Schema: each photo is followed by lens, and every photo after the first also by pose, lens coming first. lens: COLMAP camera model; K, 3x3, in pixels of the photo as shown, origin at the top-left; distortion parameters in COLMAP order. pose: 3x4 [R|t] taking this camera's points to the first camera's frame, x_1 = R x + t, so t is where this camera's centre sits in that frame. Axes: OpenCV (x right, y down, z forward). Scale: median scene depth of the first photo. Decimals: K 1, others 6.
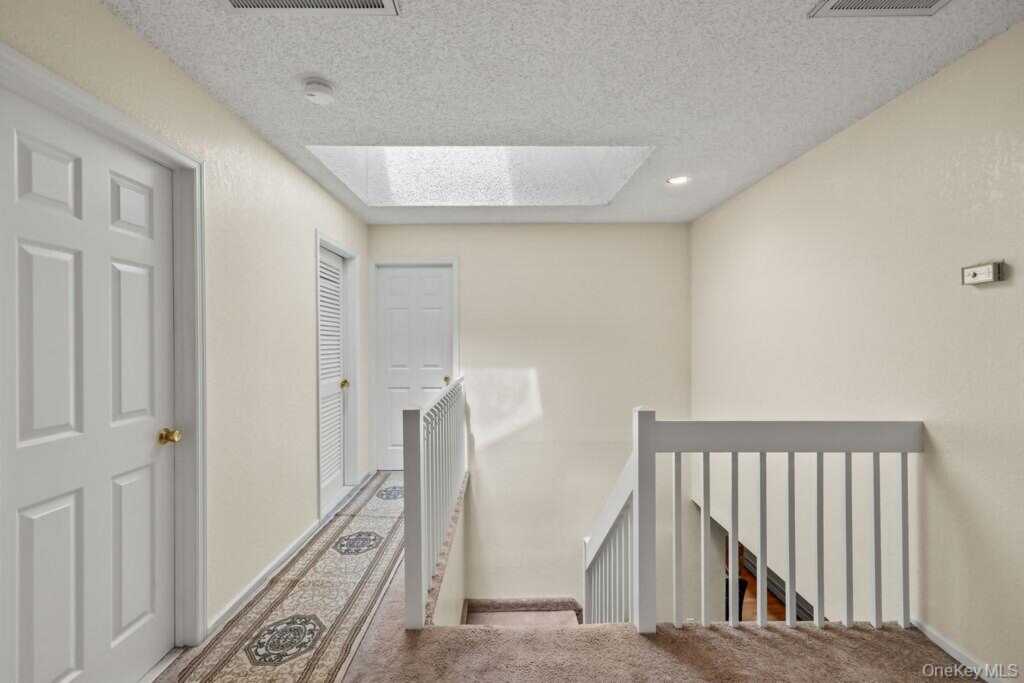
lens RADIAL K [[437.4, 0, 512.0], [0, 437.4, 341.5], [0, 0, 1]] dist [0.000723, 0.000095]
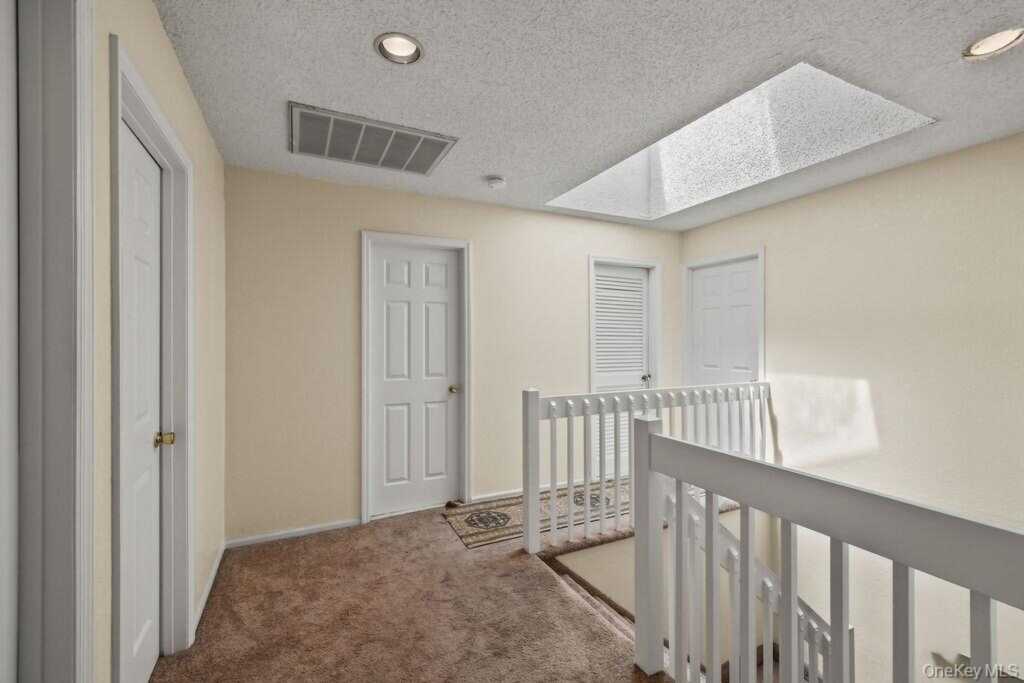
lens RADIAL K [[427.3, 0, 508.7], [0, 427.3, 344.3], [0, 0, 1]] dist [0.000453, 0.000193]
pose [[0.425004, 0.012180, -0.905110, 0.935522], [-0.004308, 0.999925, 0.011434, -0.005502], [0.905181, -0.000960, 0.425025, 0.367613]]
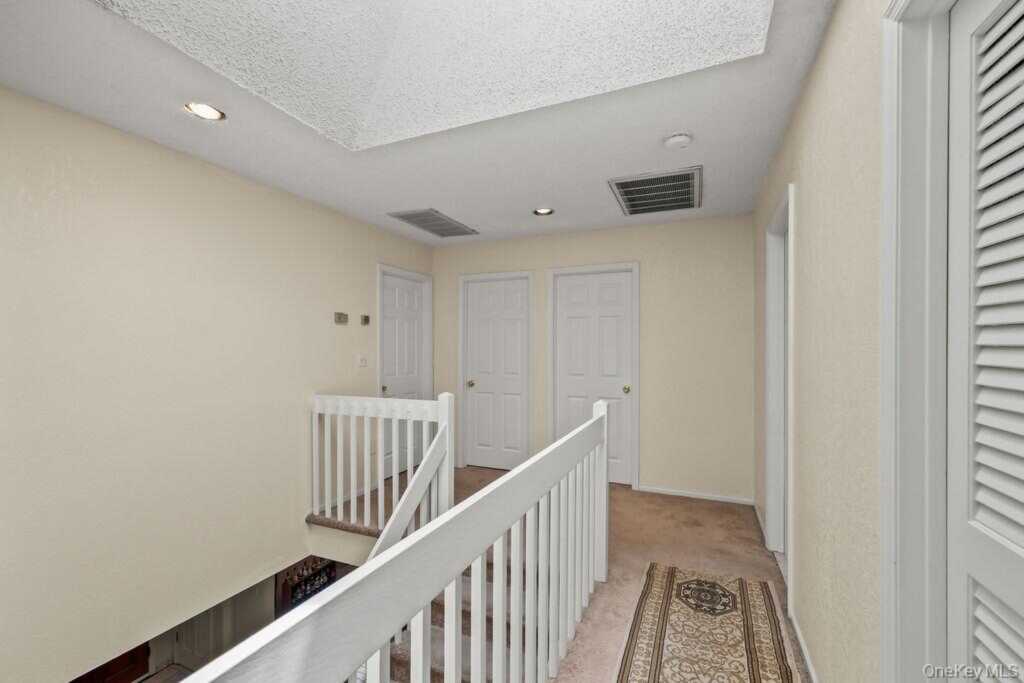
lens RADIAL K [[437.4, 0, 512.0], [0, 437.4, 341.5], [0, 0, 1]] dist [0.000723, 0.000095]
pose [[-0.911126, 0.004233, 0.412105, -0.505916], [0.003062, 0.999989, -0.003502, -0.013669], [-0.412115, -0.001929, -0.911130, 2.209462]]
